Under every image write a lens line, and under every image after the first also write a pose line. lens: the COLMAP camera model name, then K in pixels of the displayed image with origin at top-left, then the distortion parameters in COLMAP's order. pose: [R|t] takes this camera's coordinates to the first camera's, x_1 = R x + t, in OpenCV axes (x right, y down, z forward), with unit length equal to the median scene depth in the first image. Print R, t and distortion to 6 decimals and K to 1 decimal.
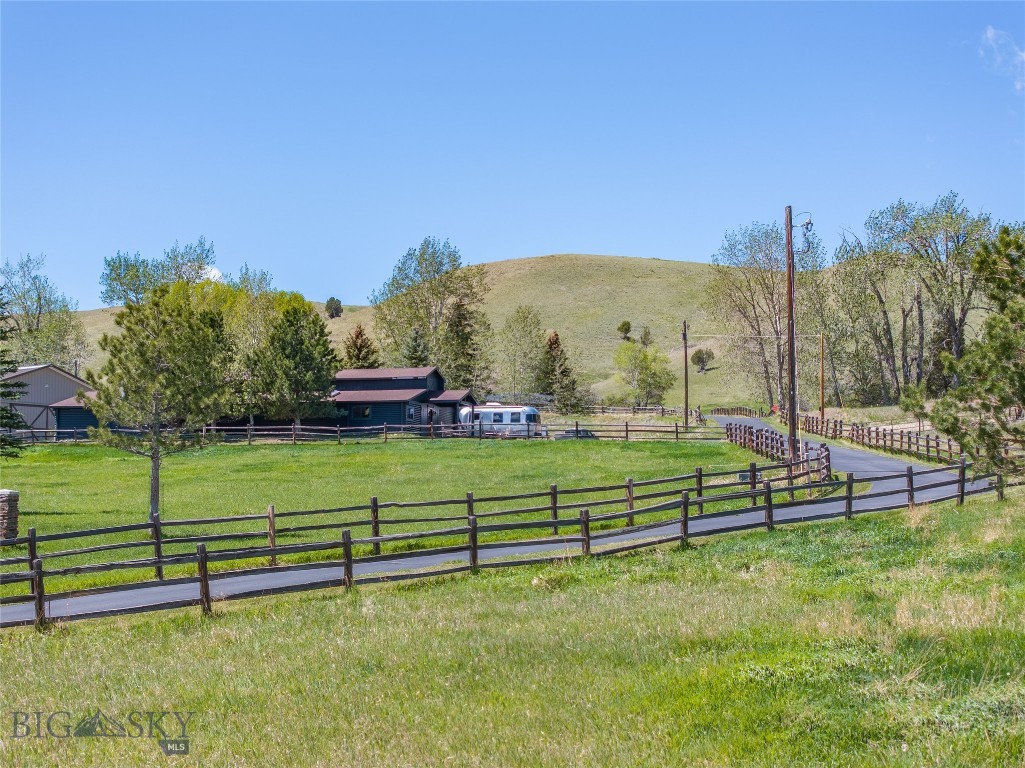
lens RADIAL K [[2096.6, 0, 512.5], [0, 2096.6, 383.9], [0, 0, 1]] dist [-0.011297, 0.000000]
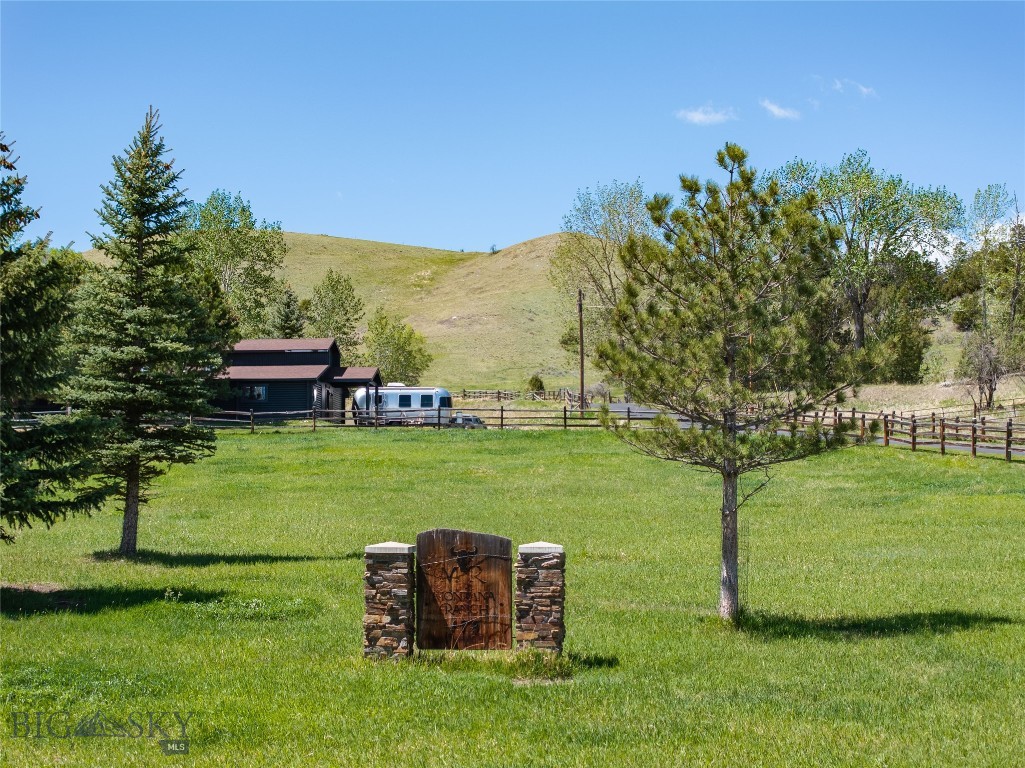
lens RADIAL K [[2096.6, 0, 512.5], [0, 2096.6, 385.3], [0, 0, 1]] dist [-0.011297, 0.000000]
pose [[0.980840, 0.008582, 0.194626, -0.125456], [-0.010172, 0.999923, 0.007170, 0.003660], [-0.194550, -0.009012, 0.980851, 0.189910]]
